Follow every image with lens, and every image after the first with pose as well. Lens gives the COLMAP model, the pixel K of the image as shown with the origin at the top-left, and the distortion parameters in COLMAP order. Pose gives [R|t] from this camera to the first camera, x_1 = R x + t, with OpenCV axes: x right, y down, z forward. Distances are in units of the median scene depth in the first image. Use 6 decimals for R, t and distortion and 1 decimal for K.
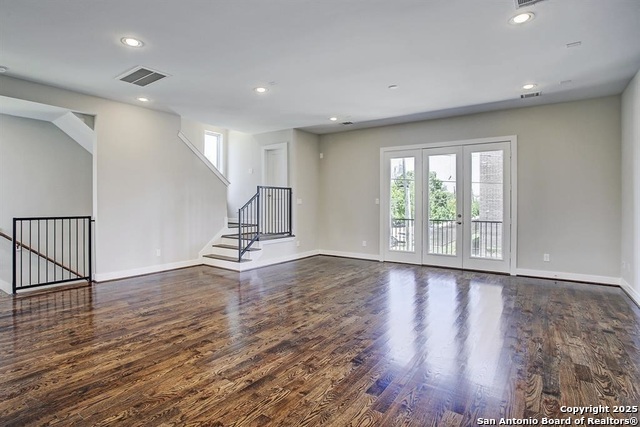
lens RADIAL K [[333.4, 0, 320.0], [0, 333.4, 213.5], [0, 0, 1]] dist [-0.054635, 0.029481]
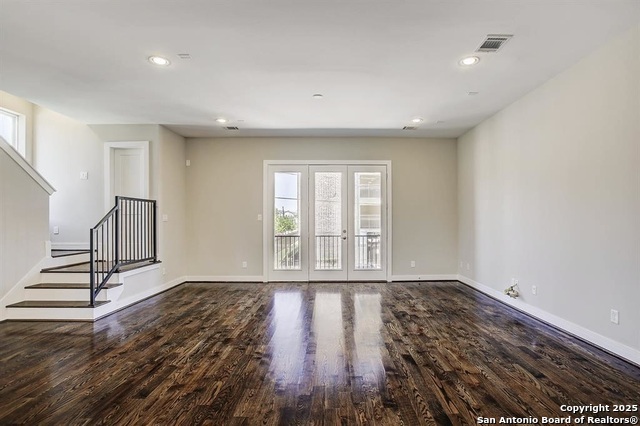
lens RADIAL K [[322.4, 0, 346.5], [0, 322.4, 222.6], [0, 0, 1]] dist [-0.042634, 0.001292]
pose [[0.805837, -0.008327, 0.592079, -0.189528], [0.021956, 0.999634, -0.015824, -0.003956], [-0.591731, 0.025751, 0.805724, 0.163971]]
